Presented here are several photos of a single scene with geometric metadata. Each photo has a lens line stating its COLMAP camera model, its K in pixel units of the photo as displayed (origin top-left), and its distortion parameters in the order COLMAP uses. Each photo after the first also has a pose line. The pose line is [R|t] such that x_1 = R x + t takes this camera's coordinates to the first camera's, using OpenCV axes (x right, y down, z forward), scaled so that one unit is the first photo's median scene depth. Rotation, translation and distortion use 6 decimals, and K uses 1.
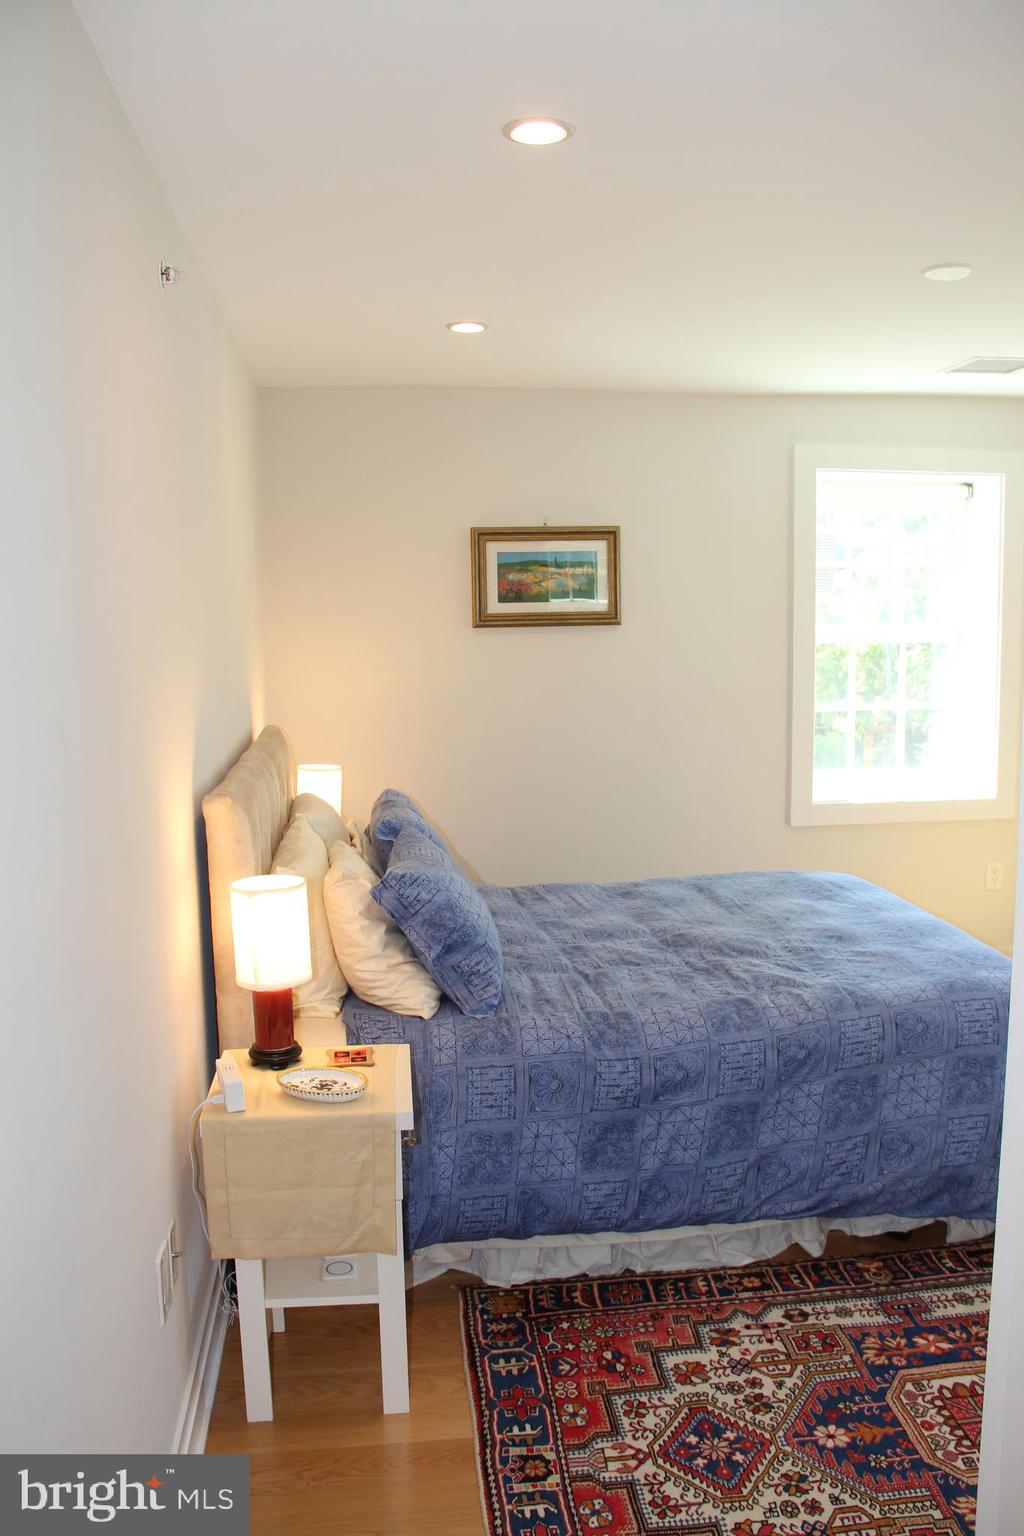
lens RADIAL K [[1297.3, 0, 515.8], [0, 1297.3, 784.0], [0, 0, 1]] dist [-0.172648, 0.145849]
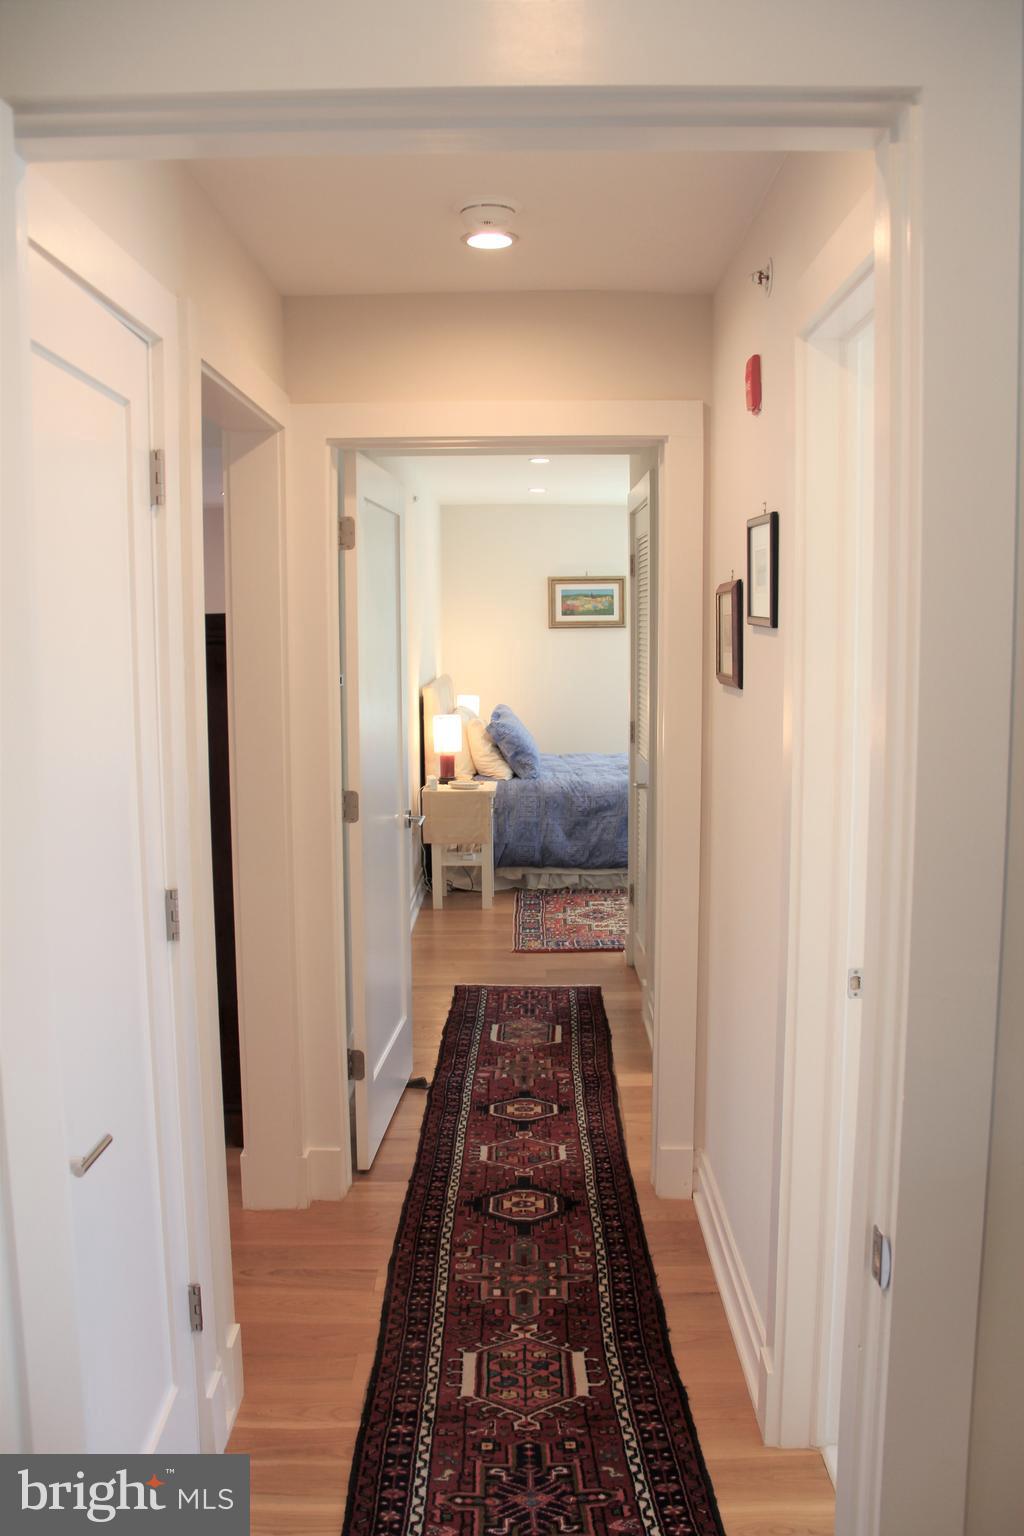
lens RADIAL K [[1297.3, 0, 515.8], [0, 1297.3, 784.0], [0, 0, 1]] dist [-0.172648, 0.145849]
pose [[0.993014, 0.019345, -0.116404, 0.219910], [-0.020454, 0.999756, -0.008340, 0.189815], [0.116214, 0.010663, 0.993167, -1.365703]]
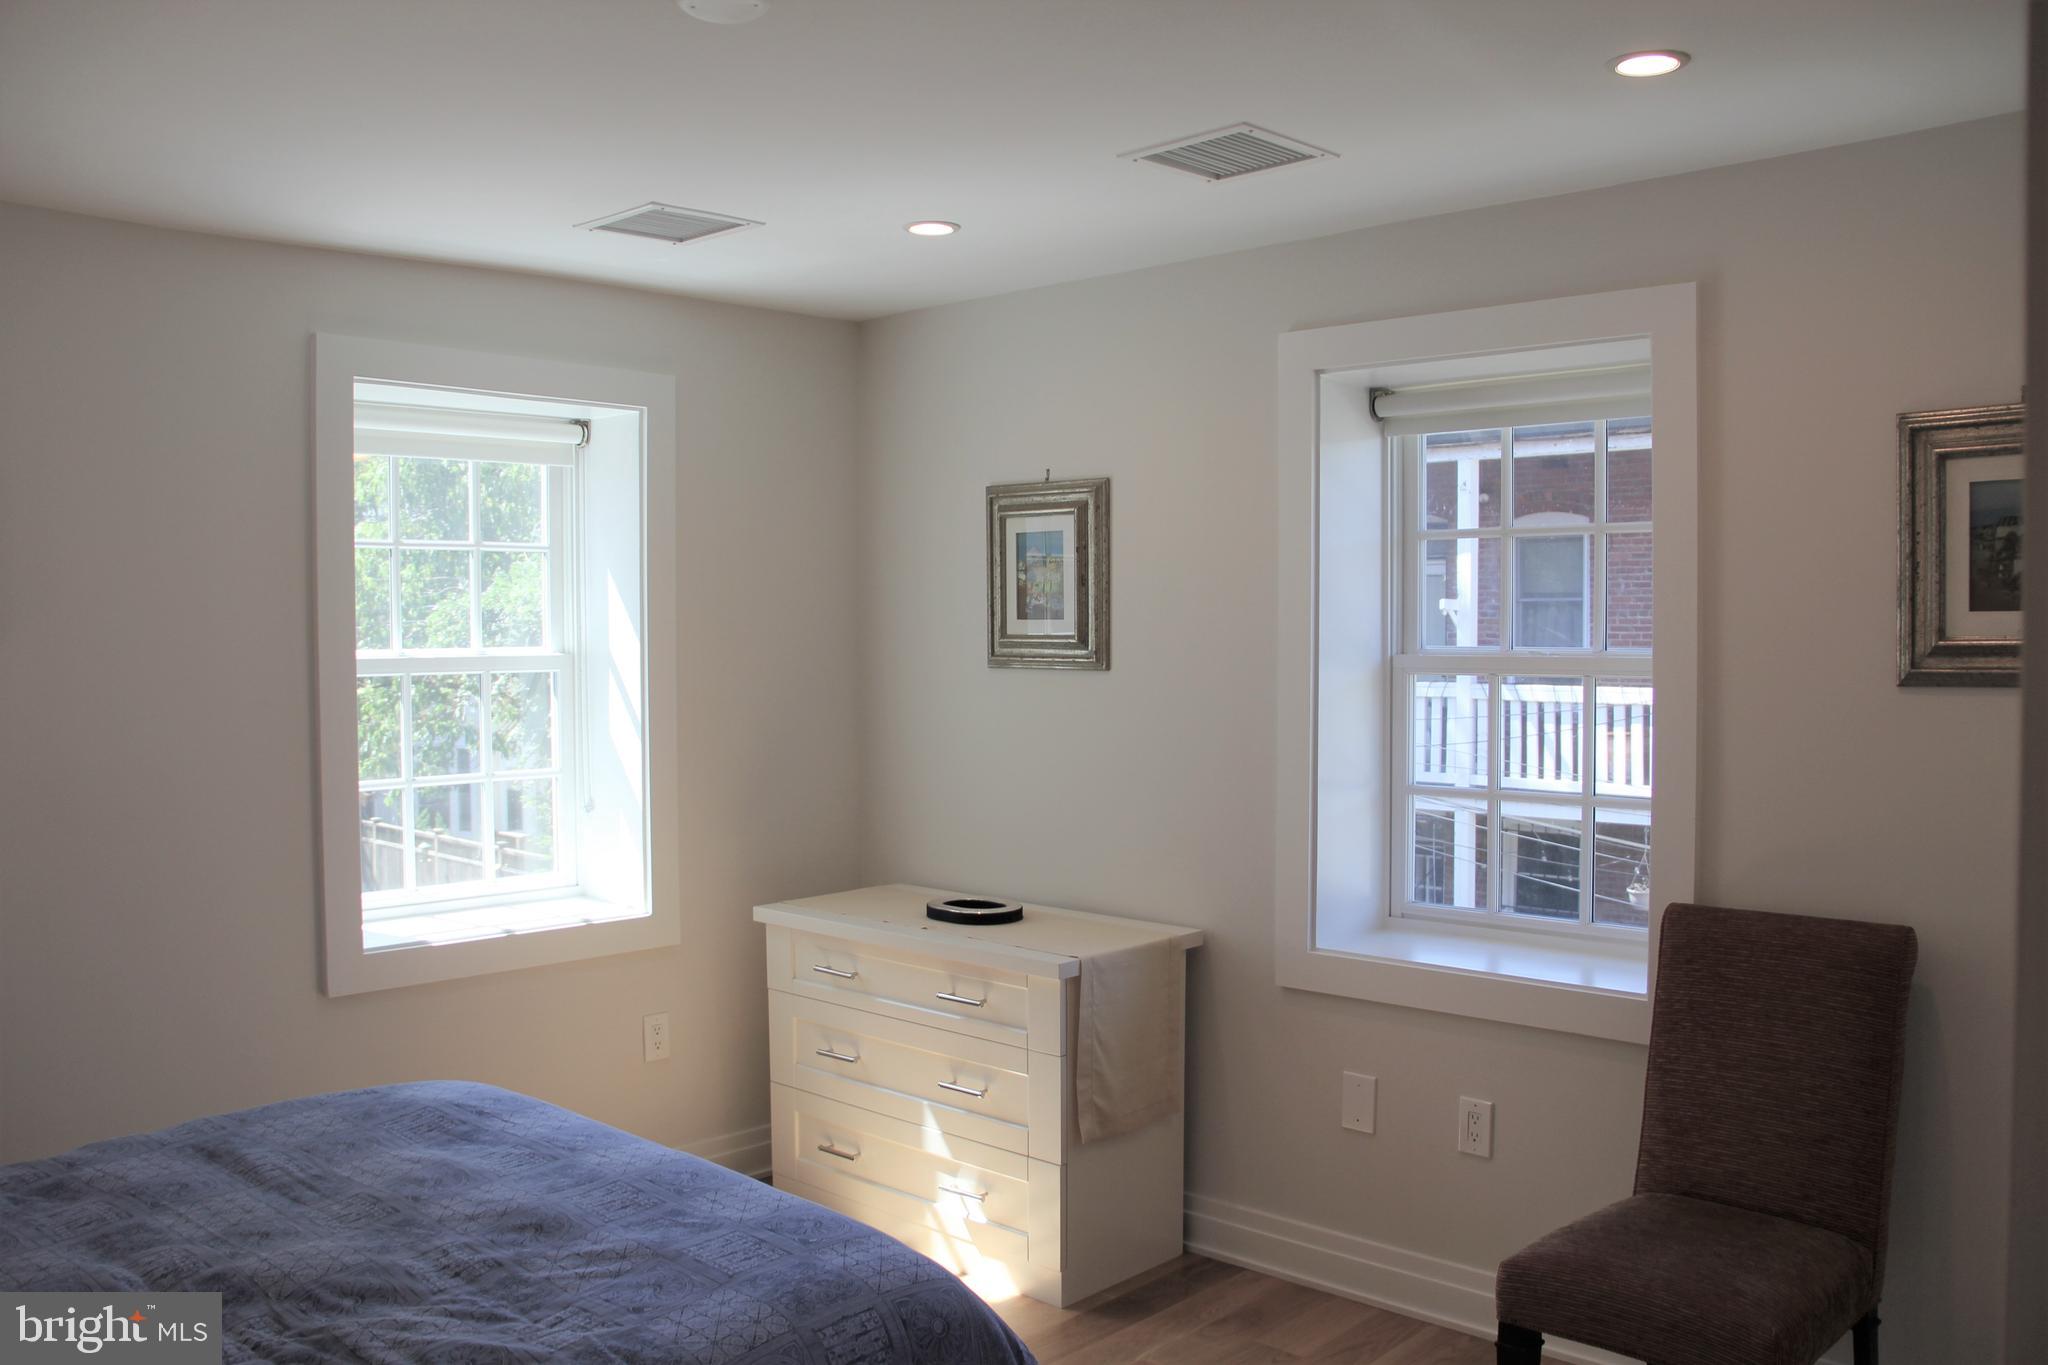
lens RADIAL K [[1729.7, 0, 1020.8], [0, 1729.7, 708.8], [0, 0, 1]] dist [-0.172648, 0.145849]
pose [[0.768368, -0.019786, 0.639702, -0.033798], [0.078476, 0.994892, -0.063488, -0.032302], [-0.635178, 0.098983, 0.765997, 0.316192]]
